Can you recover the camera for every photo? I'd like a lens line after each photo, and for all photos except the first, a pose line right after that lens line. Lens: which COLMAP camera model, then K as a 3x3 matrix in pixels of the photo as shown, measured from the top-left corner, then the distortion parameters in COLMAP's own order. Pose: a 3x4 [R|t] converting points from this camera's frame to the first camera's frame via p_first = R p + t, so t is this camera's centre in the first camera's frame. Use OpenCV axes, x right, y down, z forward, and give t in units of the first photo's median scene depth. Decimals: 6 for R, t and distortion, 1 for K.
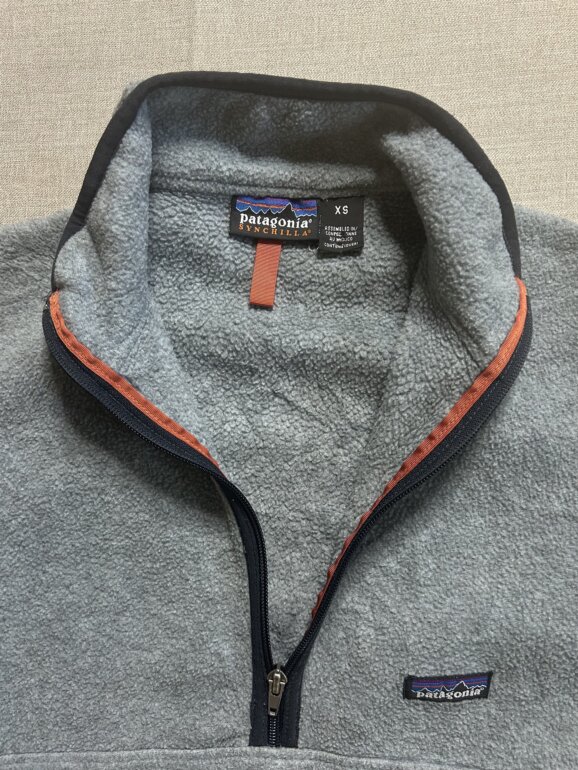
lens RADIAL K [[624.8, 0, 287.9], [0, 624.8, 391.2], [0, 0, 1]] dist [0.014006, -0.050713]
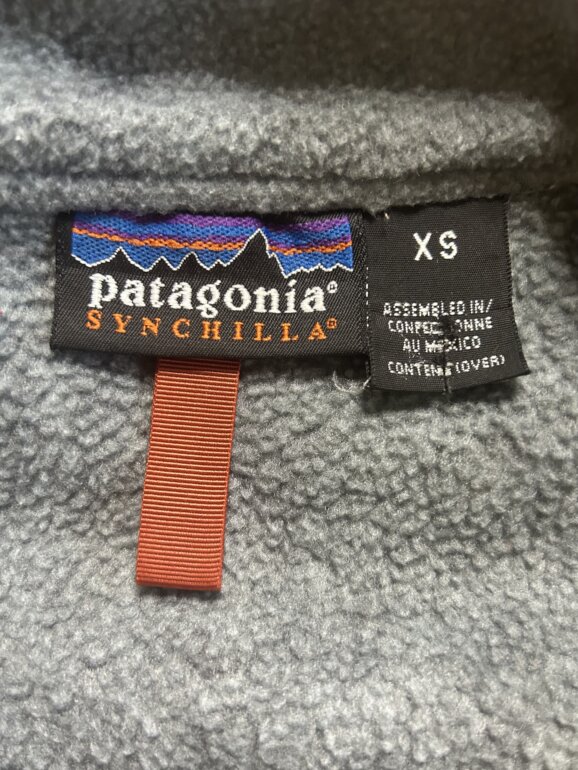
lens RADIAL K [[624.8, 0, 295.8], [0, 624.8, 371.9], [0, 0, 1]] dist [0.014006, -0.050713]
pose [[0.996707, -0.055243, 0.059351, -0.001116], [0.058154, 0.997129, -0.048494, -0.219603], [-0.056502, 0.051786, 0.997059, 0.710694]]
